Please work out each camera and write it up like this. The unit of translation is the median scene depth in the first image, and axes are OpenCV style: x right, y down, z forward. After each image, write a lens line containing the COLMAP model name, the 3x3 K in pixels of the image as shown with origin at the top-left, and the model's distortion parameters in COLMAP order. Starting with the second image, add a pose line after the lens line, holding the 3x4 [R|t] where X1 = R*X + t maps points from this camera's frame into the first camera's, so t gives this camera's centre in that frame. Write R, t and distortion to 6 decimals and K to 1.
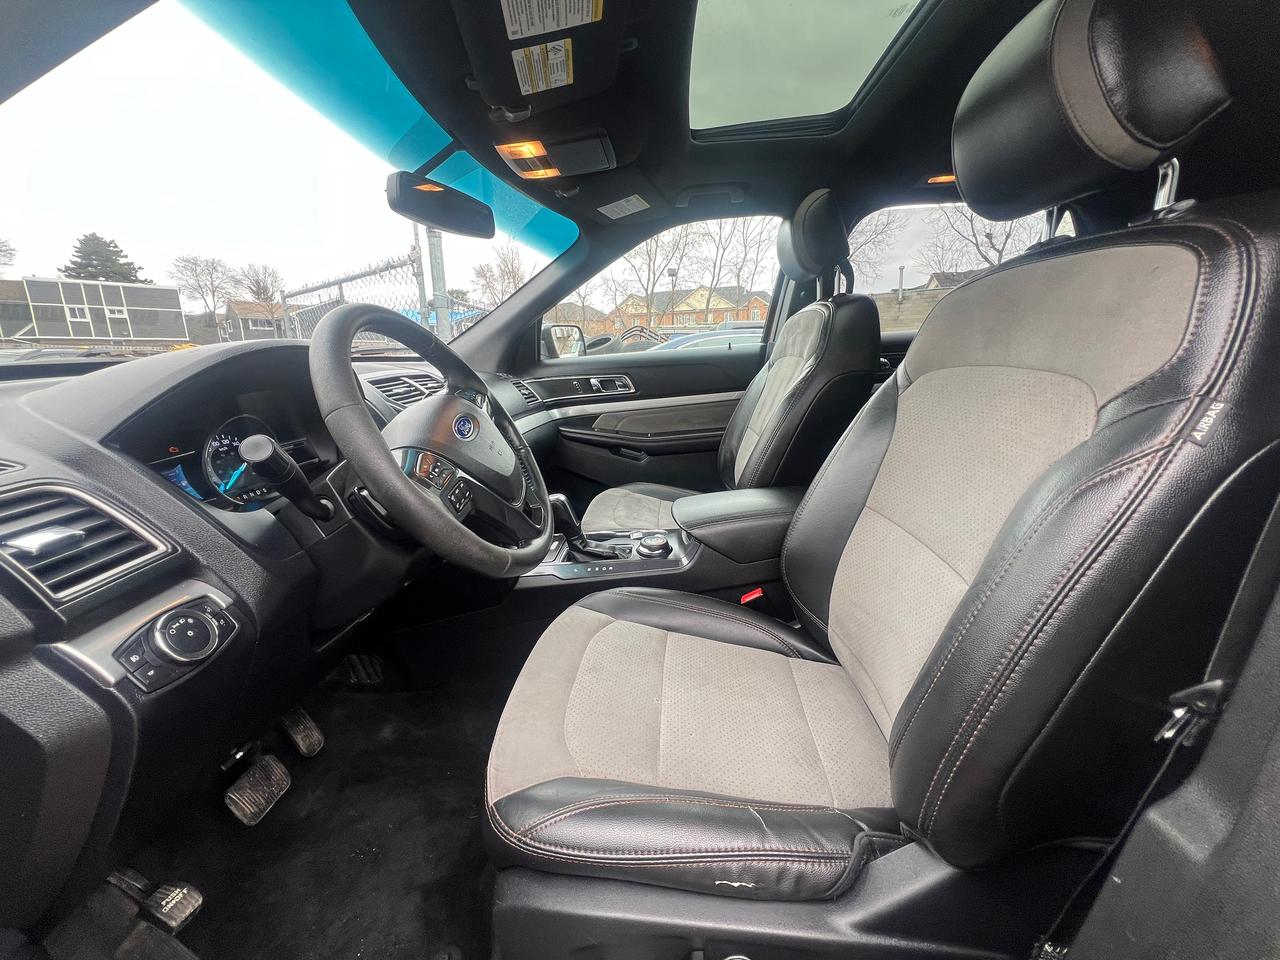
lens RADIAL K [[511.7, 0, 637.3], [0, 511.7, 477.9], [0, 0, 1]] dist [0.000282, -0.000545]
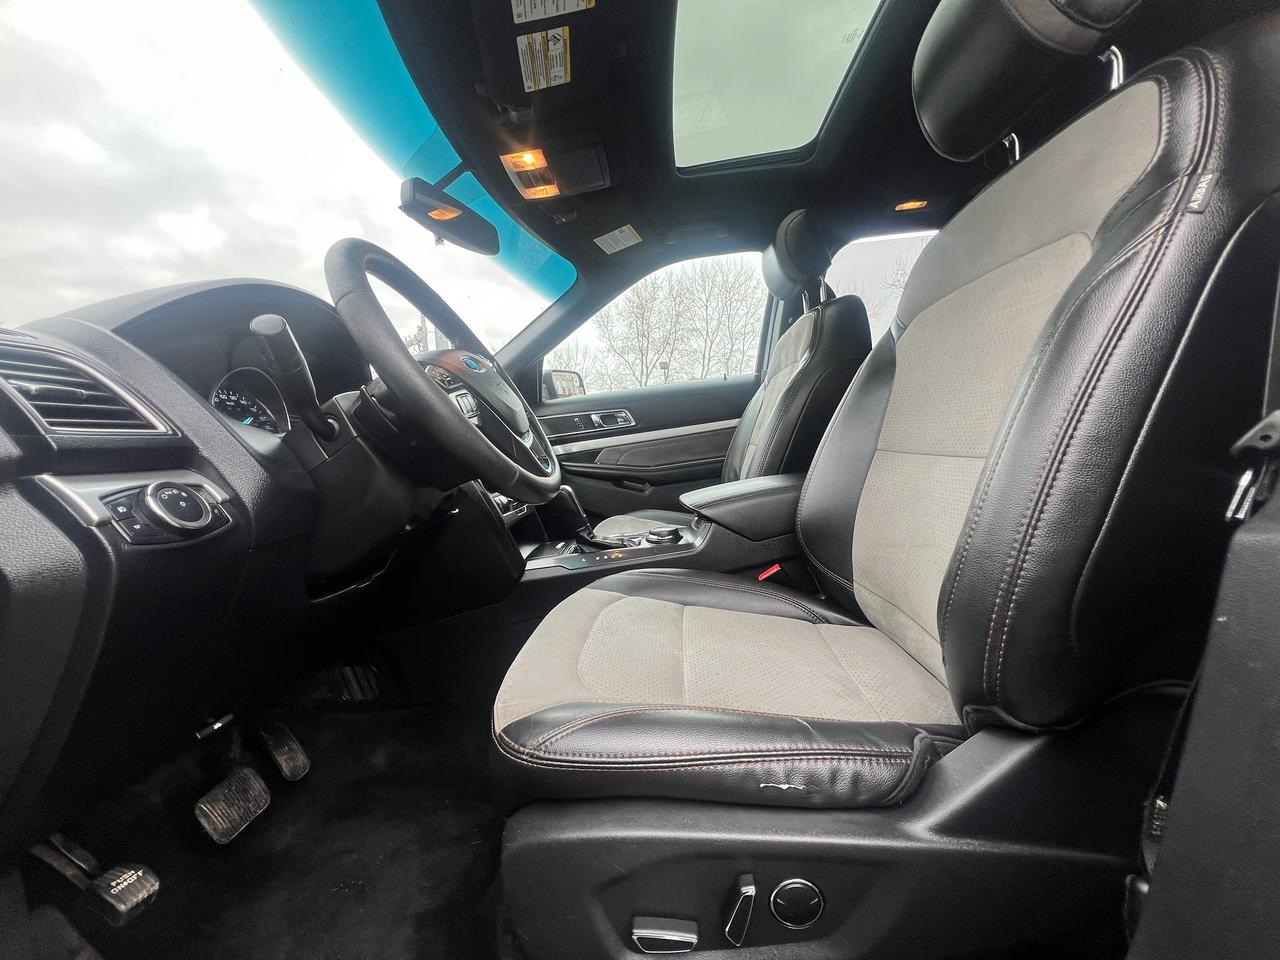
lens RADIAL K [[511.7, 0, 637.2], [0, 511.7, 475.4], [0, 0, 1]] dist [0.000282, -0.000545]
pose [[0.998899, -0.046849, 0.002460, -0.022174], [0.046565, 0.983719, -0.173574, 0.290953], [0.005712, 0.173497, 0.984818, 0.041294]]
